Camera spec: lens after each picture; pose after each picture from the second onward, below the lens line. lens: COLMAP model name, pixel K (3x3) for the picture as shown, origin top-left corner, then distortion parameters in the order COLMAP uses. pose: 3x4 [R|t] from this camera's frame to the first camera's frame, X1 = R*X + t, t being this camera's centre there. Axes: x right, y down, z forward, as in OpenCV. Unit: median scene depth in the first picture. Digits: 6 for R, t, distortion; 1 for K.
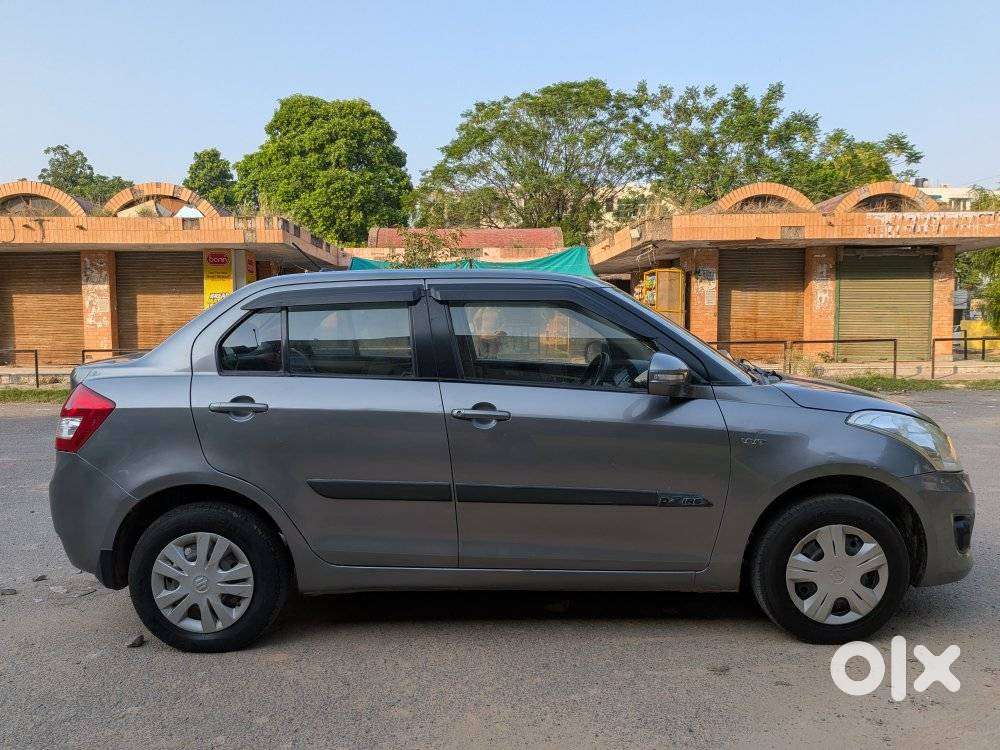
lens RADIAL K [[721.7, 0, 499.3], [0, 721.7, 389.4], [0, 0, 1]] dist [0.042005, -0.073264]
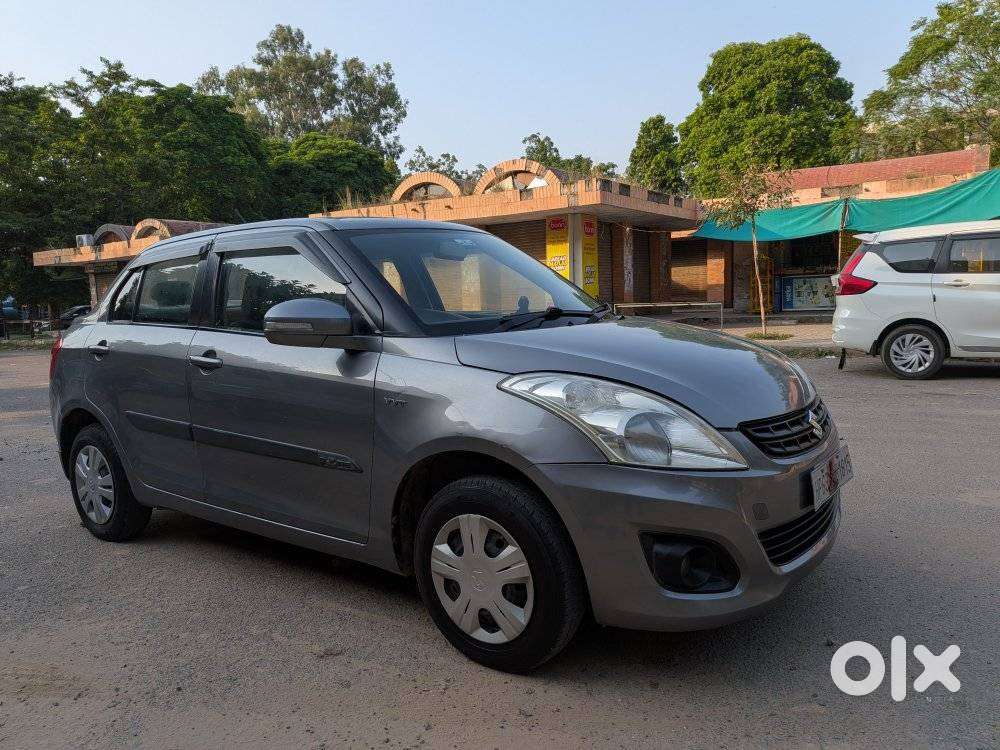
lens RADIAL K [[724.0, 0, 506.4], [0, 724.0, 373.4], [0, 0, 1]] dist [0.044120, -0.074730]
pose [[0.808705, 0.039393, -0.586893, 0.093931], [-0.019532, 0.999003, 0.040140, 0.000138], [0.587890, -0.020998, 0.808669, 0.038496]]
